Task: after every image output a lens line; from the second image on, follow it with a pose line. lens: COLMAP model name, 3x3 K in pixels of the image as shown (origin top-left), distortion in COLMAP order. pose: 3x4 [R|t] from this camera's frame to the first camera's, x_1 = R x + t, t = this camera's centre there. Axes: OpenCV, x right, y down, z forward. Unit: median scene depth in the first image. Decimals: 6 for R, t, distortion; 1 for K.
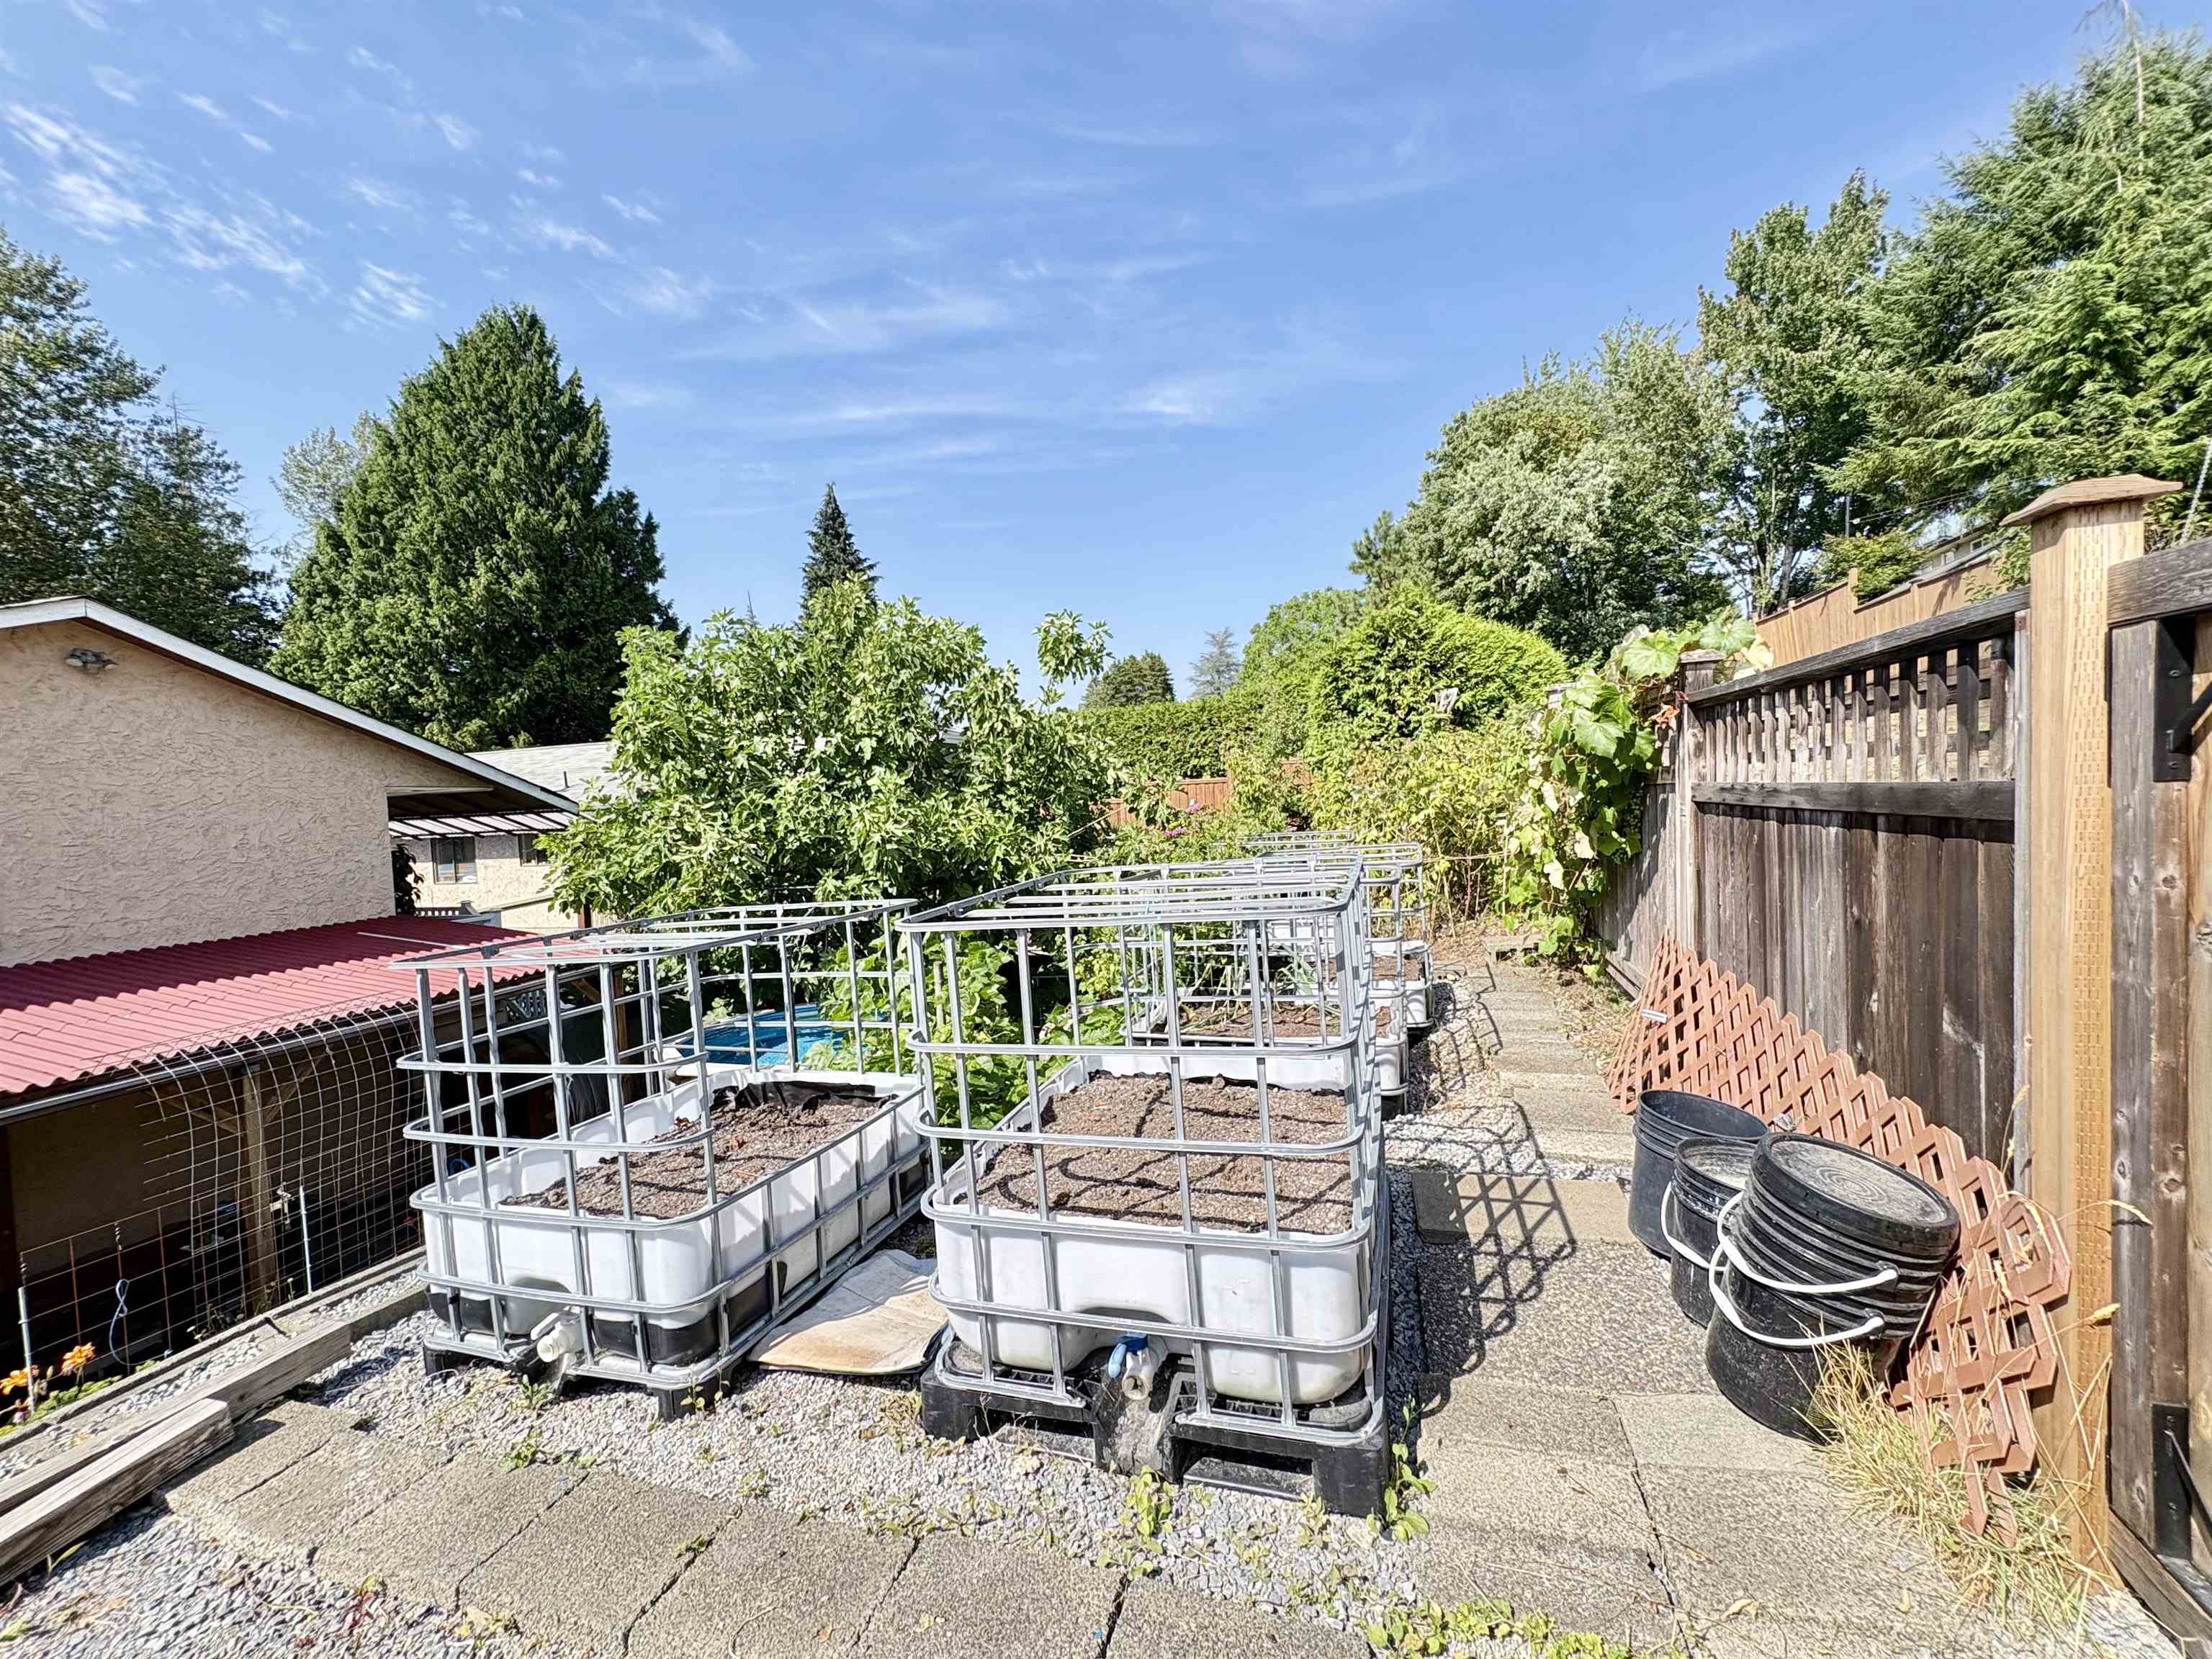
lens RADIAL K [[885.6, 0, 1093.9], [0, 885.6, 827.1], [0, 0, 1]] dist [0.017989, -0.005630]
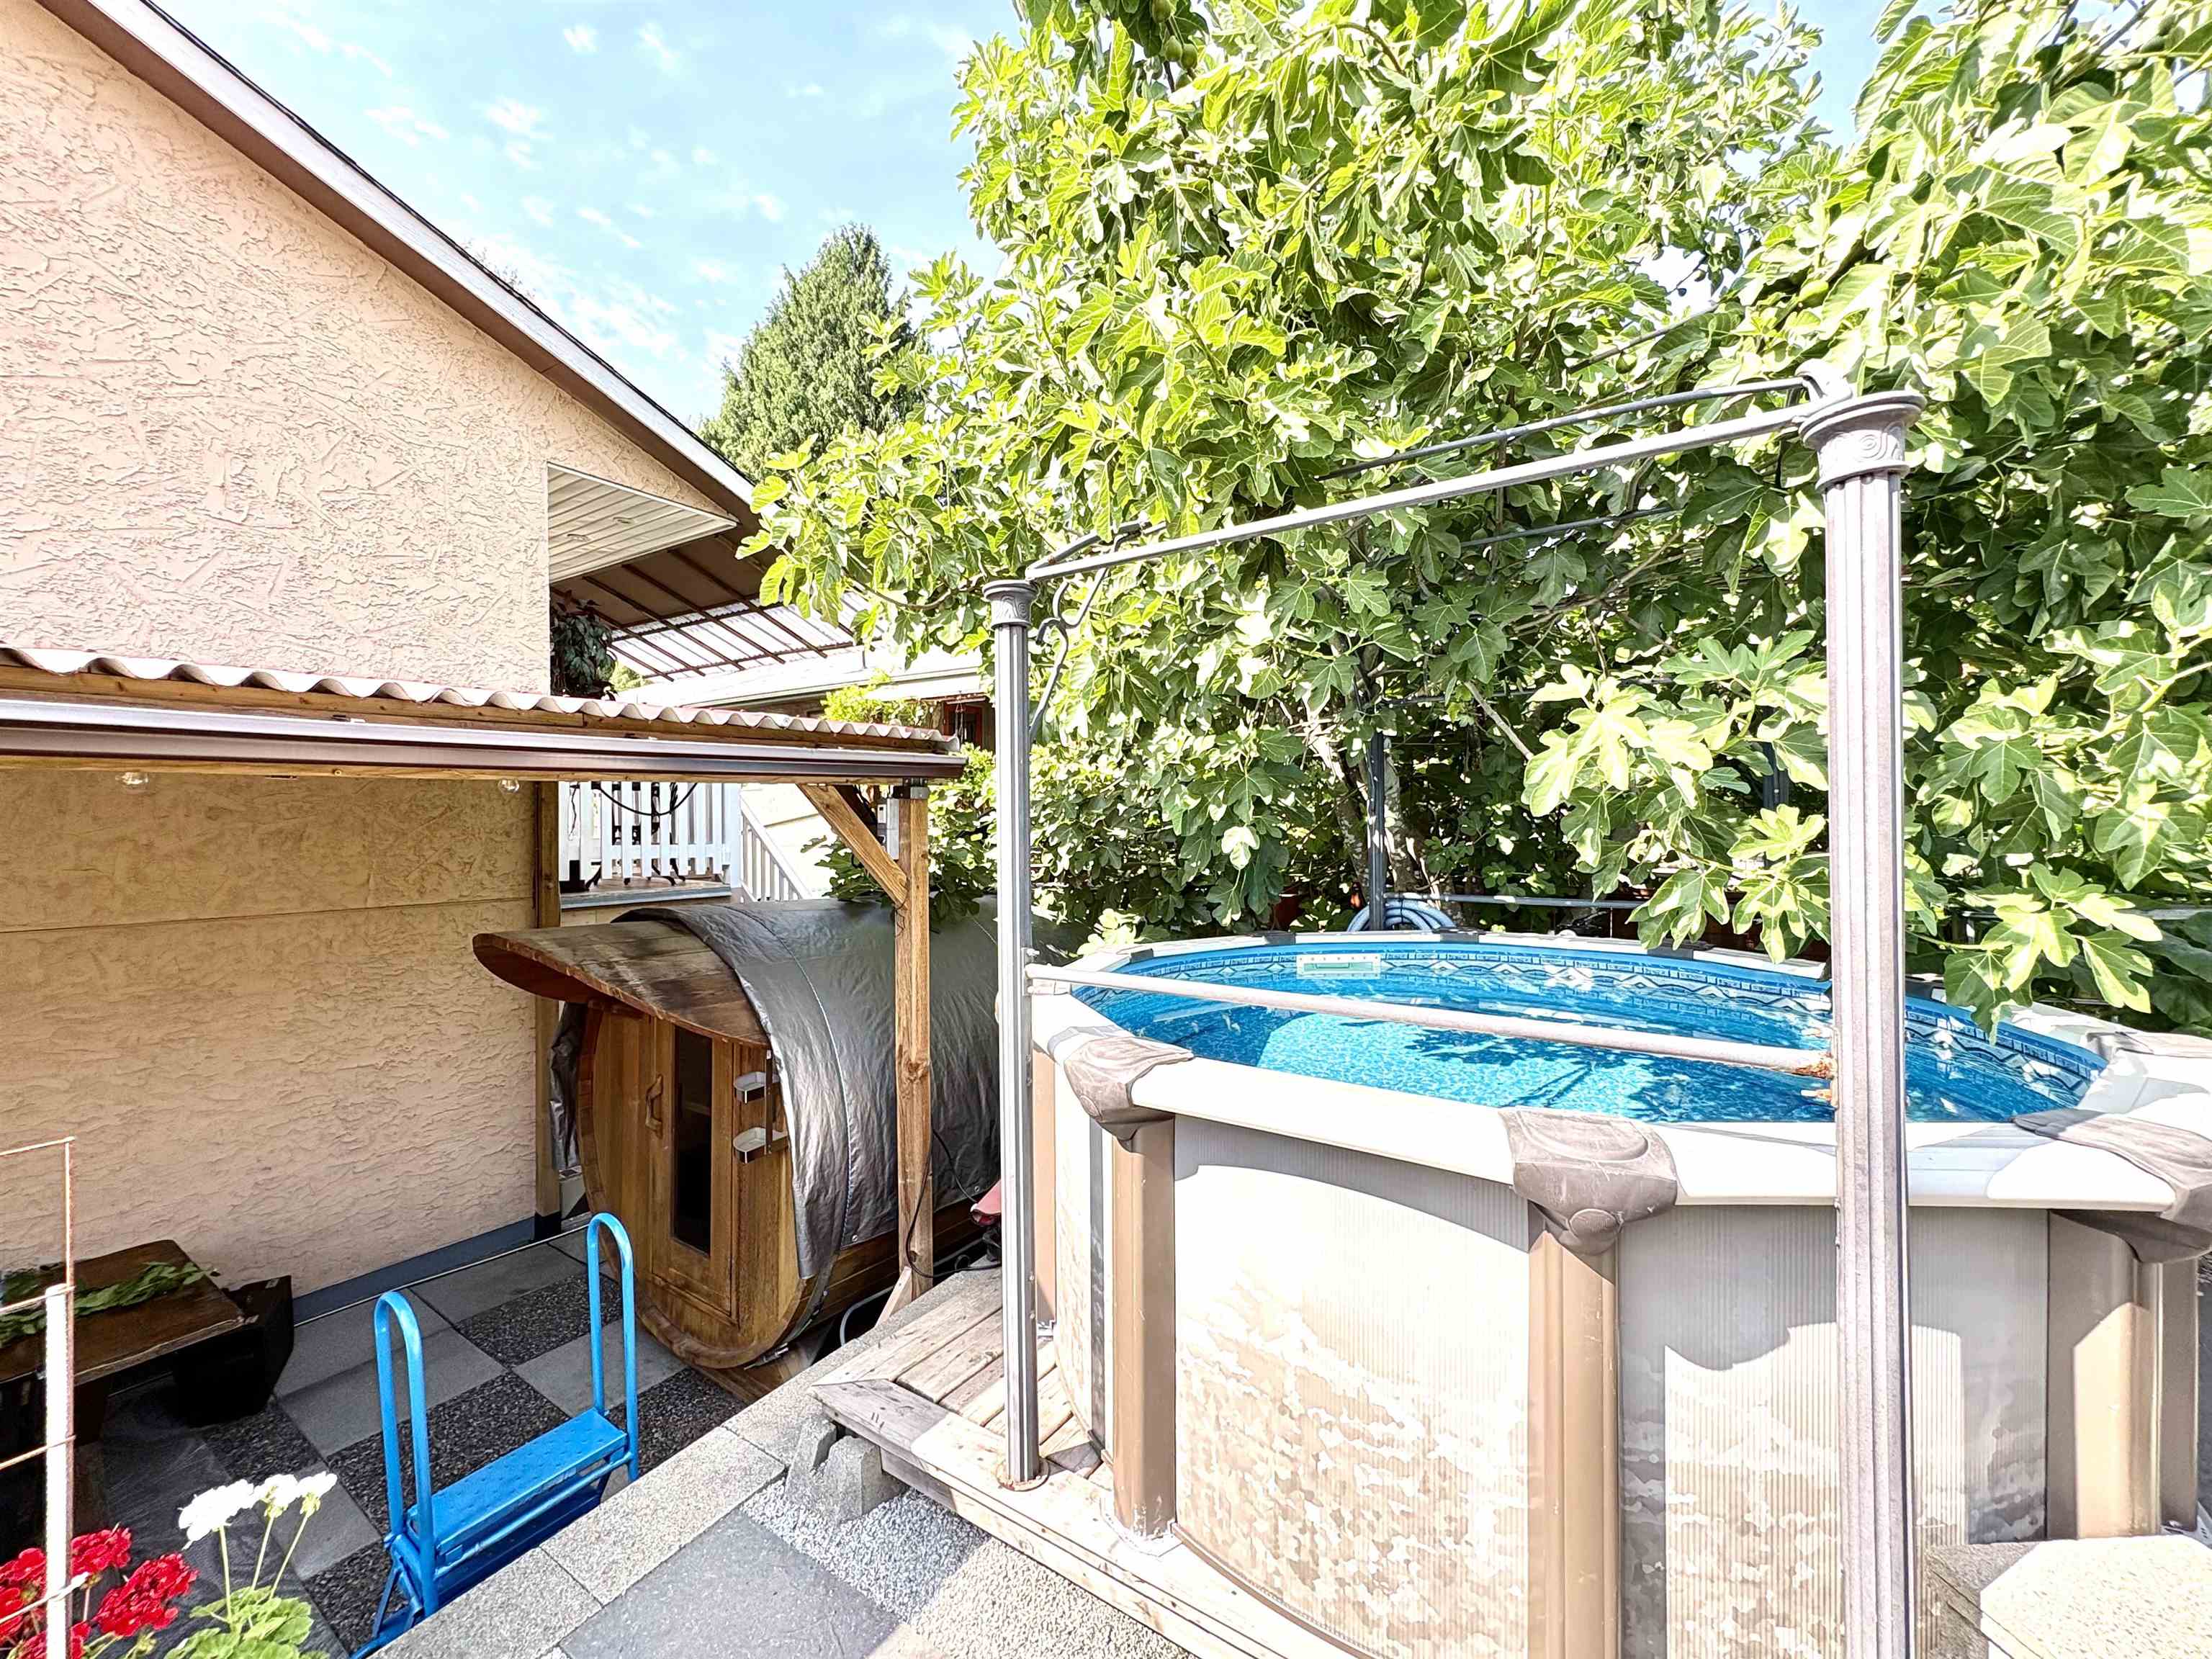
lens RADIAL K [[882.0, 0, 1108.2], [0, 882.0, 830.8], [0, 0, 1]] dist [-0.000884, -0.000443]
pose [[0.960023, 0.049856, -0.275447, -0.094877], [-0.050187, 0.998723, 0.005850, 0.047242], [0.275386, 0.008208, 0.961299, 0.177628]]
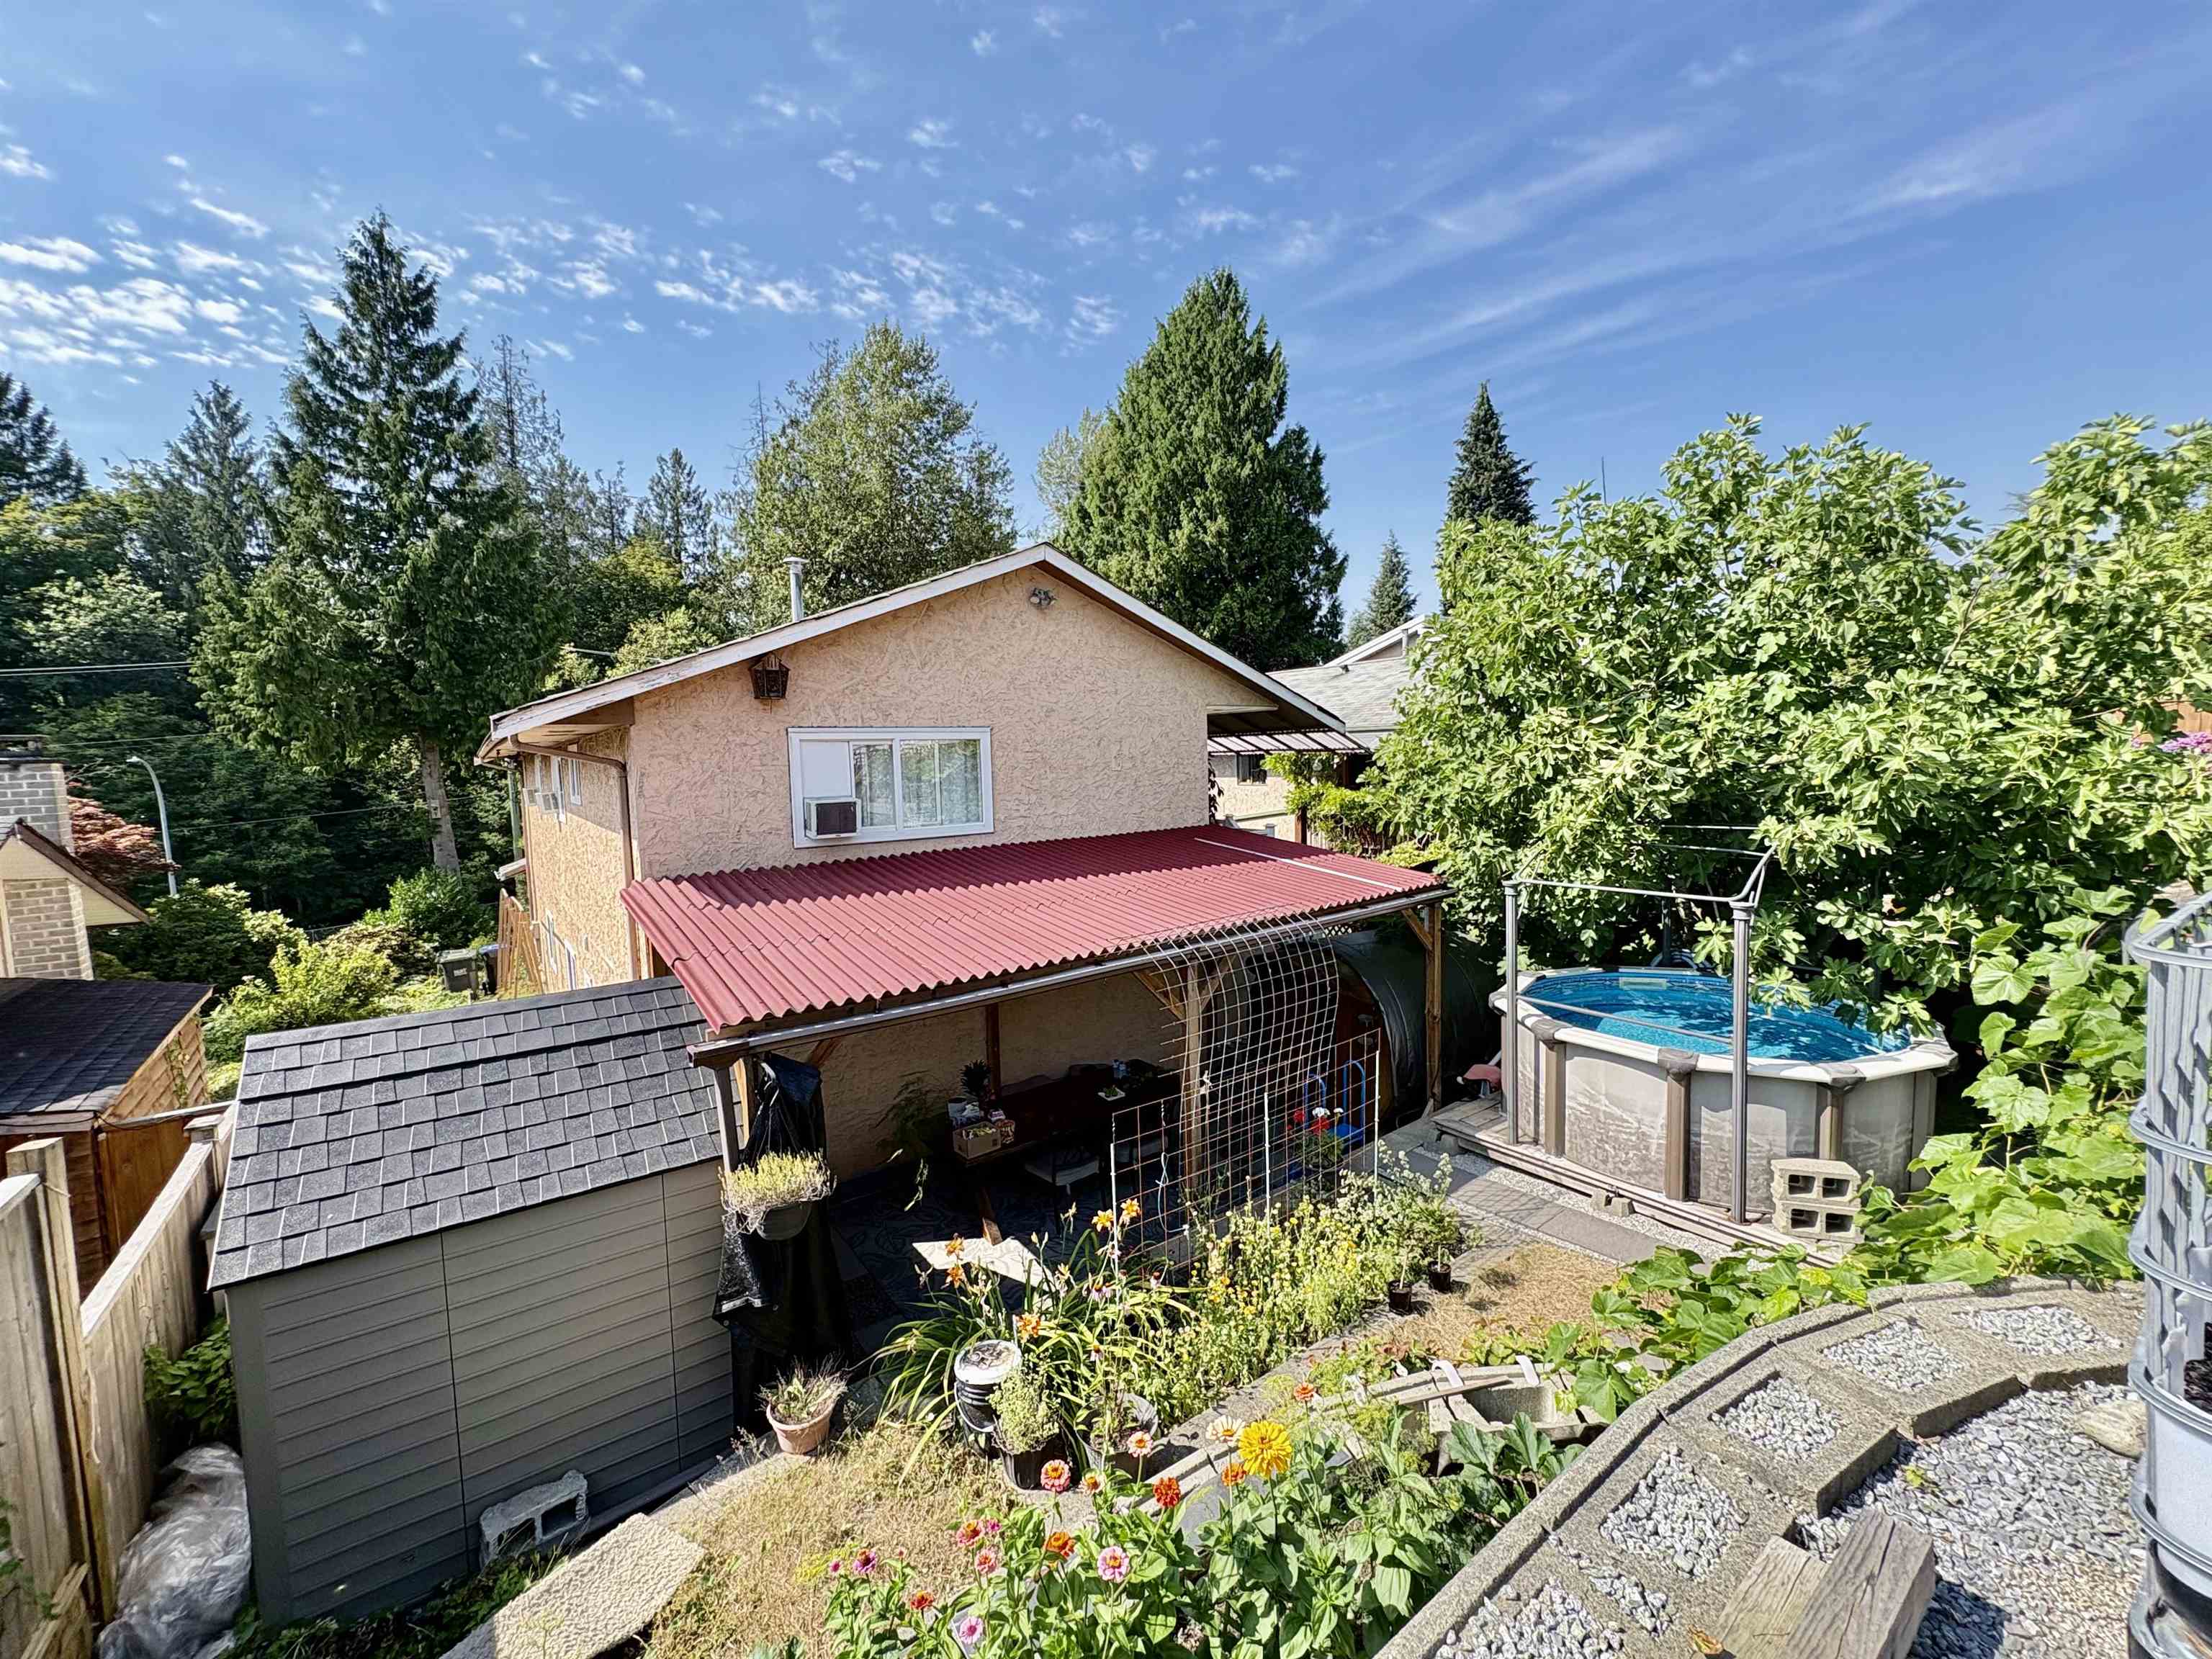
lens RADIAL K [[882.0, 0, 1108.2], [0, 882.0, 830.8], [0, 0, 1]] dist [-0.000884, -0.000443]
pose [[0.807442, 0.074027, -0.585284, -0.076506], [-0.026045, 0.995602, 0.089993, 0.003909], [0.589372, -0.057420, 0.805818, 0.018852]]
